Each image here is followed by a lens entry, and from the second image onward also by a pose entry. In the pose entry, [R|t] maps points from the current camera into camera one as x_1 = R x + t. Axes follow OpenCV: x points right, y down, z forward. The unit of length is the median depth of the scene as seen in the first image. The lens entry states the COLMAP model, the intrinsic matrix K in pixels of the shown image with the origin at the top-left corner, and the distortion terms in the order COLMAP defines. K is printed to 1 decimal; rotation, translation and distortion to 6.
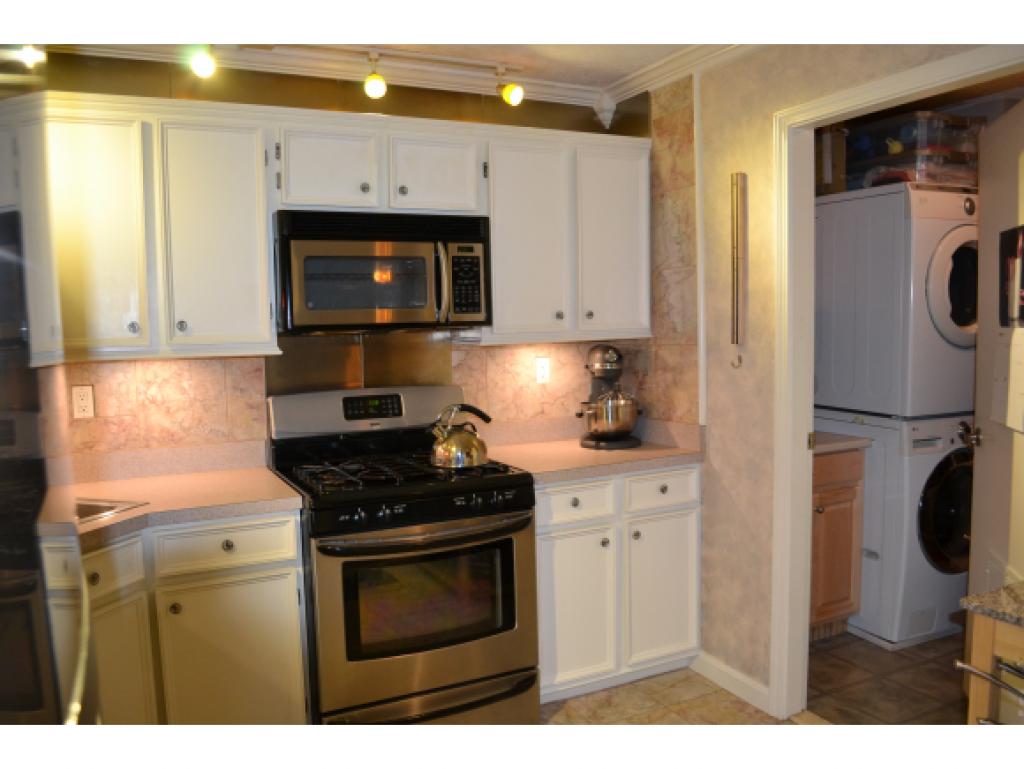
lens RADIAL K [[809.5, 0, 512.0], [0, 809.5, 384.5], [0, 0, 1]] dist [-0.079393, 0.002261]
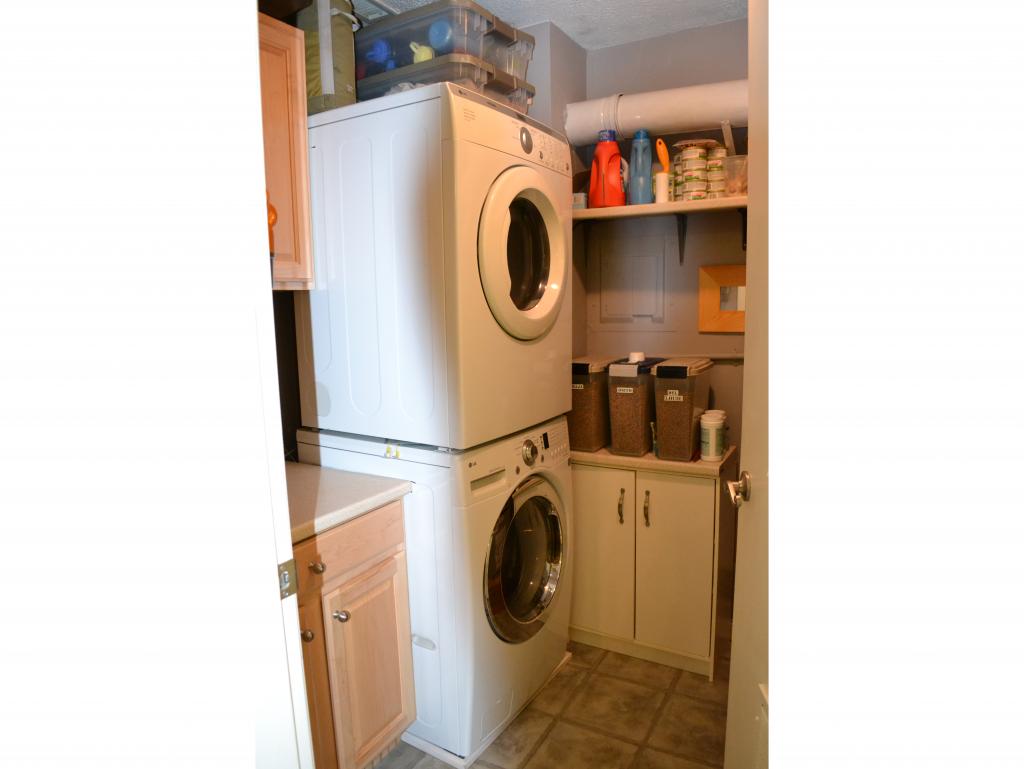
lens RADIAL K [[809.5, 0, 512.0], [0, 809.5, 384.5], [0, 0, 1]] dist [-0.079393, 0.002261]
pose [[0.846548, -0.059973, 0.528923, 0.168820], [0.059536, 0.998066, 0.017881, -0.020302], [-0.528972, 0.016352, 0.848482, 0.379480]]
